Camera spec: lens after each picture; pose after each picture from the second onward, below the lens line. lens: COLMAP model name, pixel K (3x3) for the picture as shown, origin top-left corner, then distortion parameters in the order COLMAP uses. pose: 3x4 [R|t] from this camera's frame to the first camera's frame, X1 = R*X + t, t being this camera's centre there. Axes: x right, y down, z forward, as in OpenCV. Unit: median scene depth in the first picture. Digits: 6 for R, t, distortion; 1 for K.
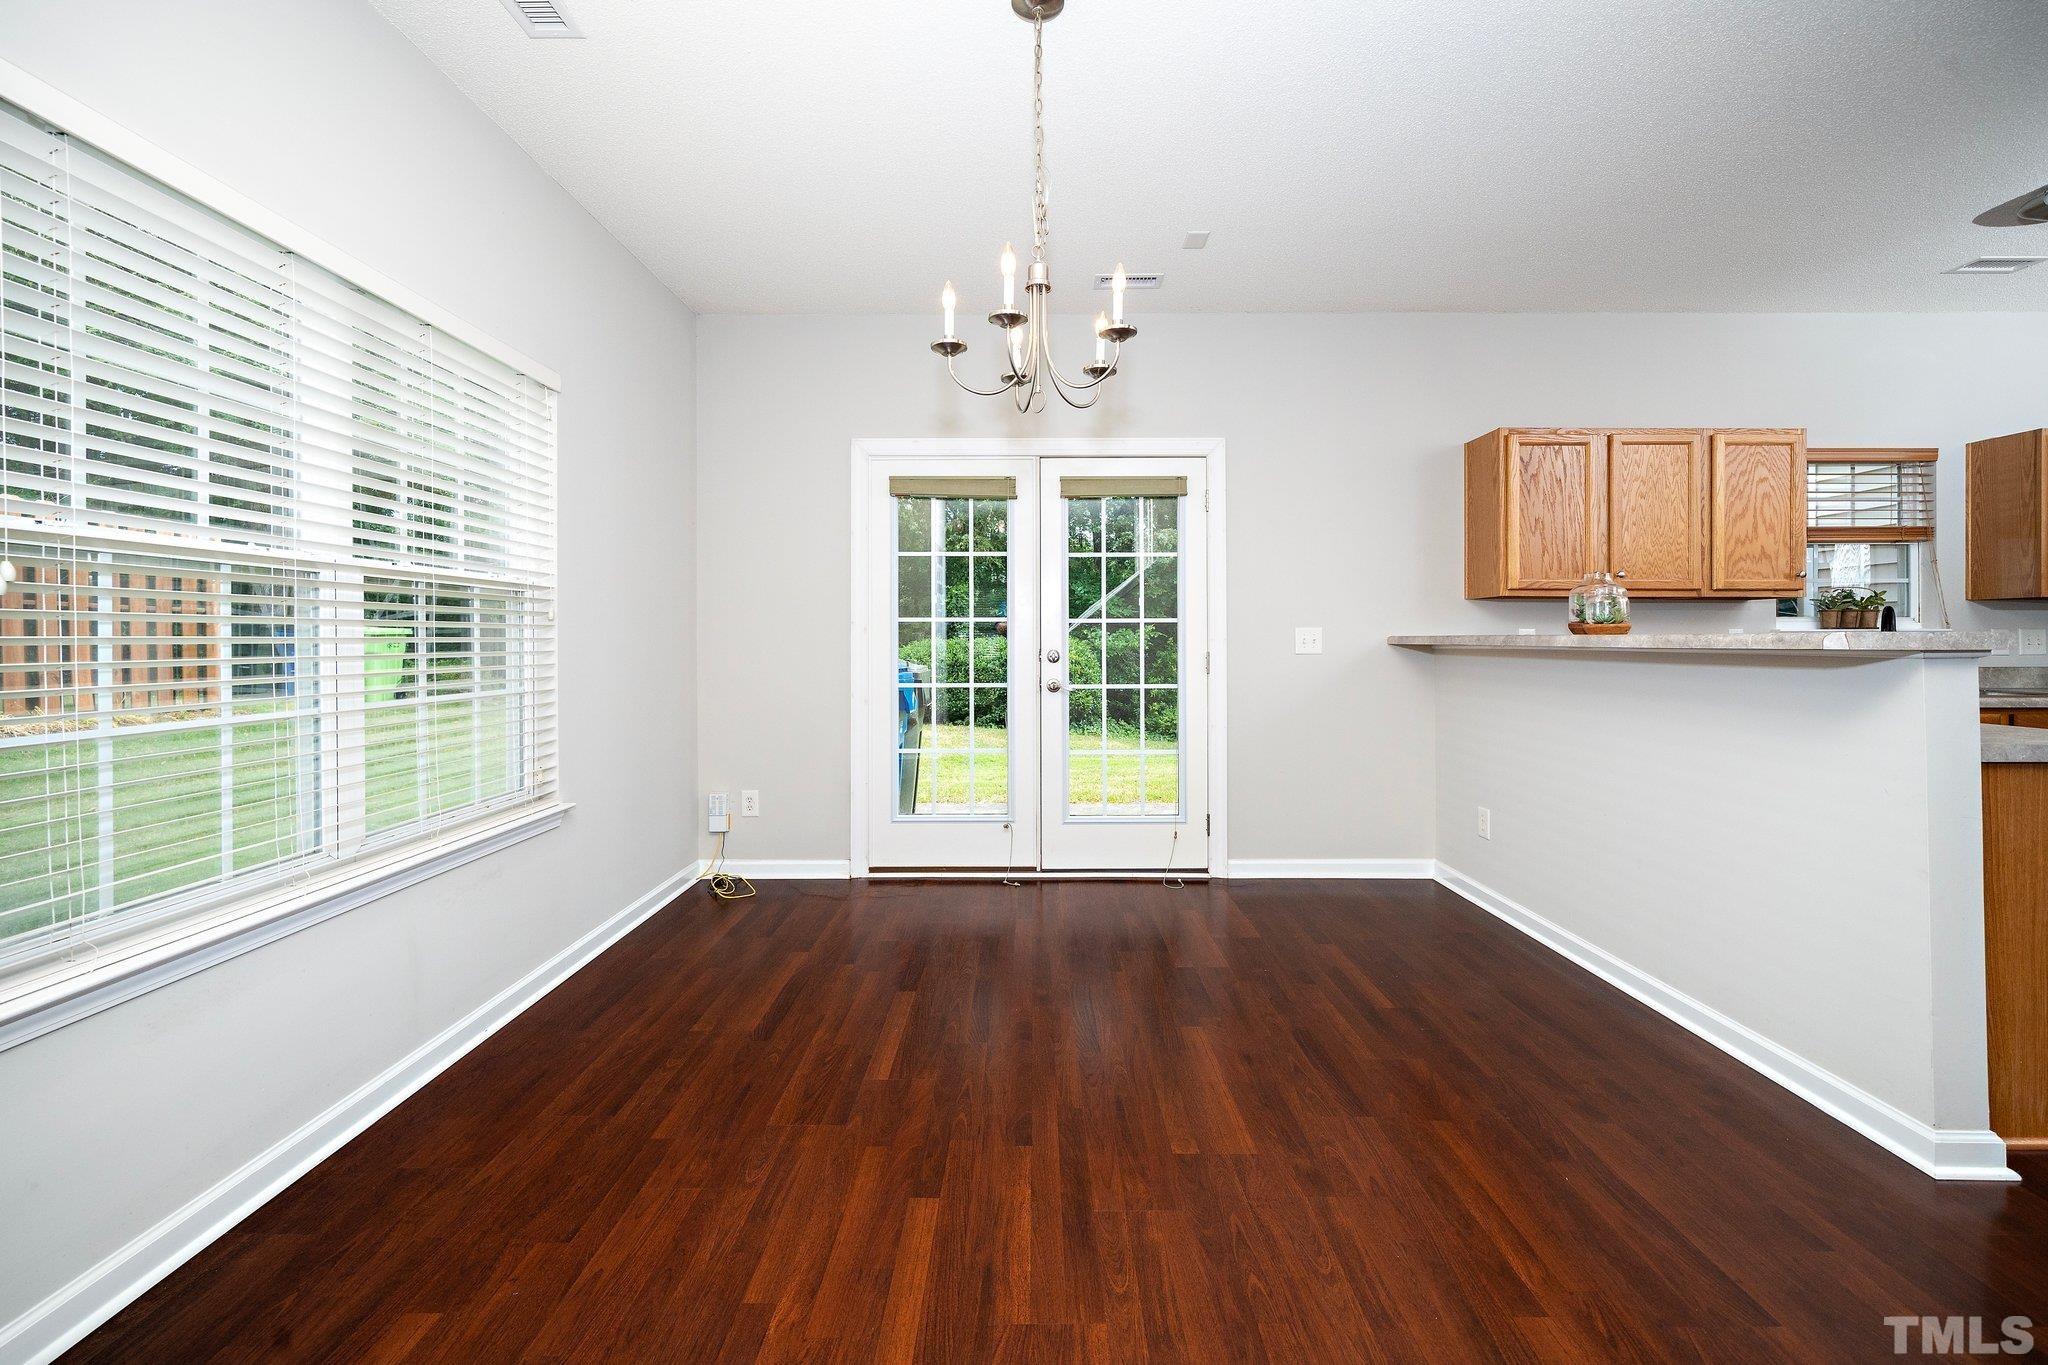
lens RADIAL K [[816.0, 0, 997.0], [0, 816.0, 640.4], [0, 0, 1]] dist [0.000556, 0.000280]
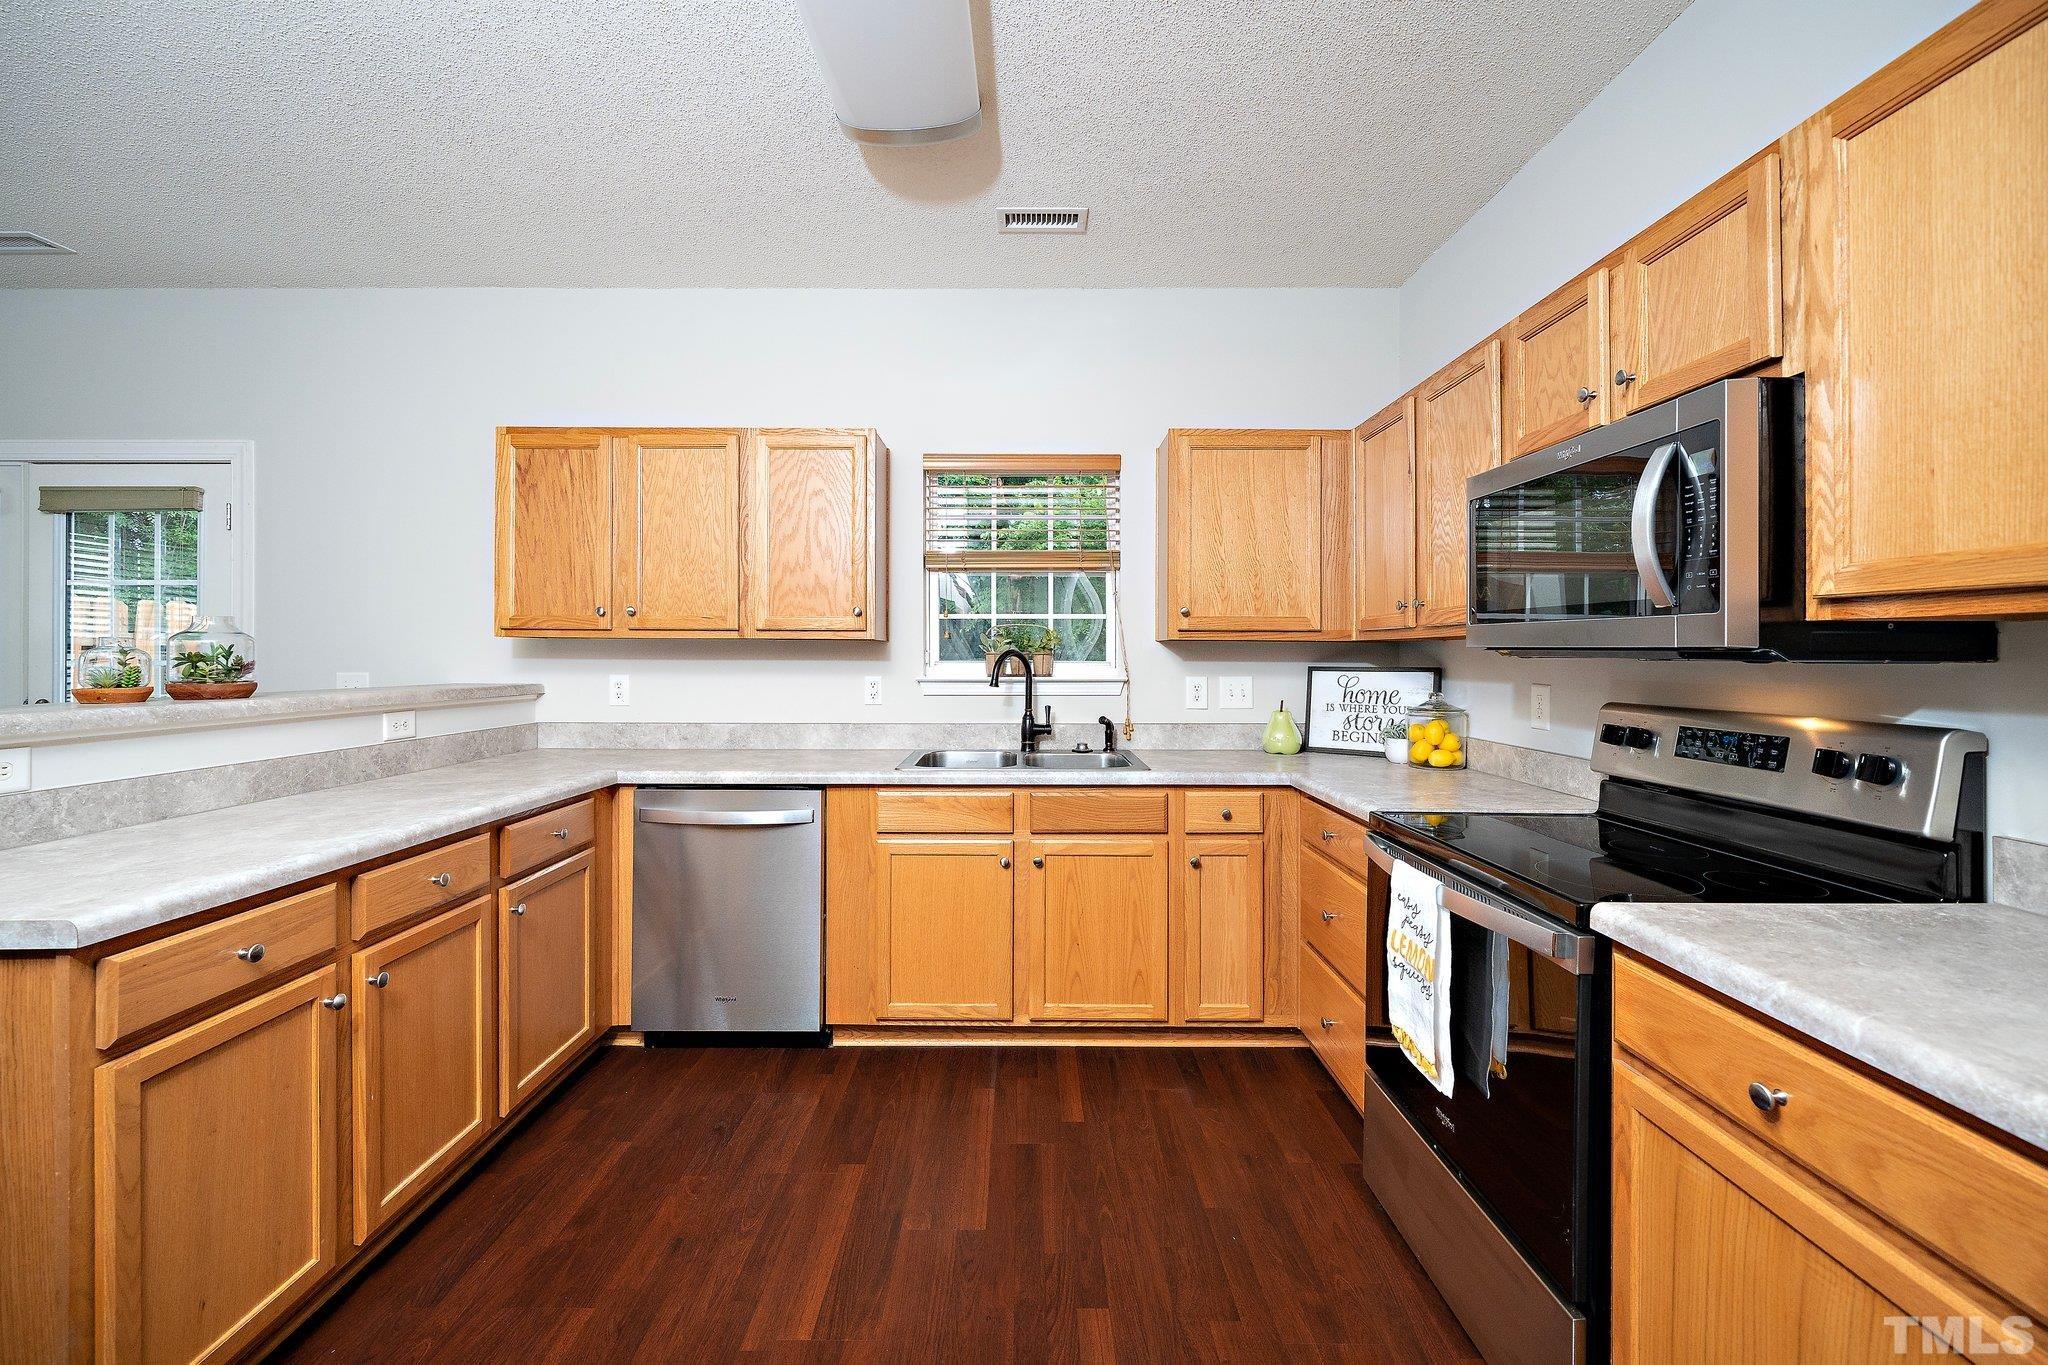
lens RADIAL K [[832.5, 0, 1015.3], [0, 832.5, 655.2], [0, 0, 1]] dist [-0.001642, -0.000038]
pose [[0.999978, 0.002335, 0.006190, 1.112767], [-0.002320, 0.999994, -0.002478, -0.035394], [-0.006196, 0.002464, 0.999978, 0.181389]]
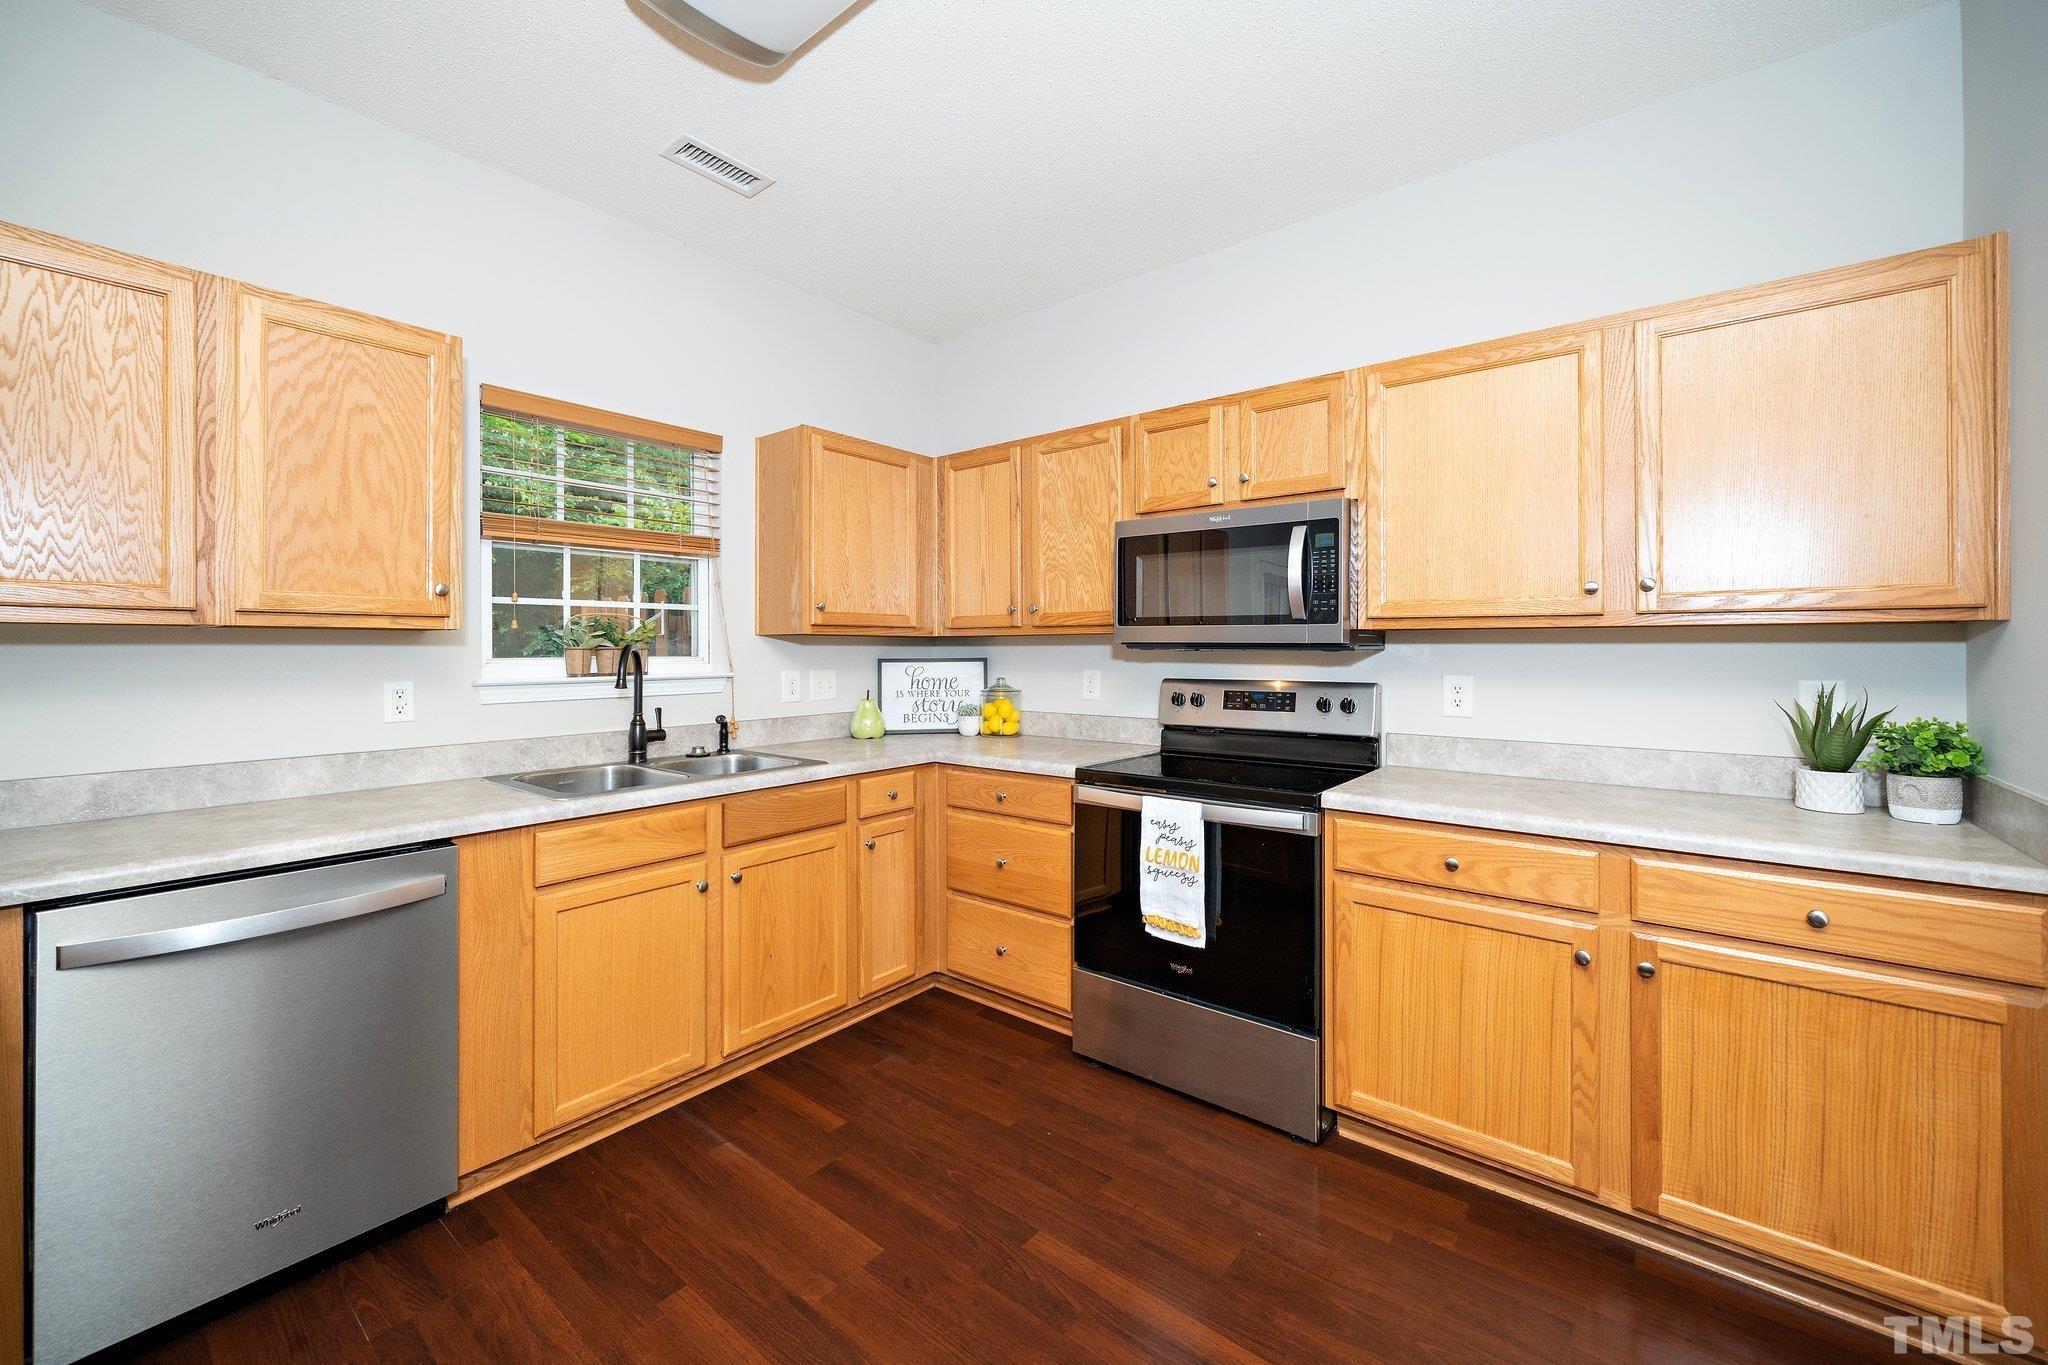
lens RADIAL K [[811.0, 0, 1021.1], [0, 811.0, 646.8], [0, 0, 1]] dist [-0.001302, -0.000111]
pose [[0.621974, -0.000244, 0.783038, 0.780384], [0.004909, 0.999982, -0.003588, -0.036355], [-0.783022, 0.006076, 0.621964, 0.329104]]
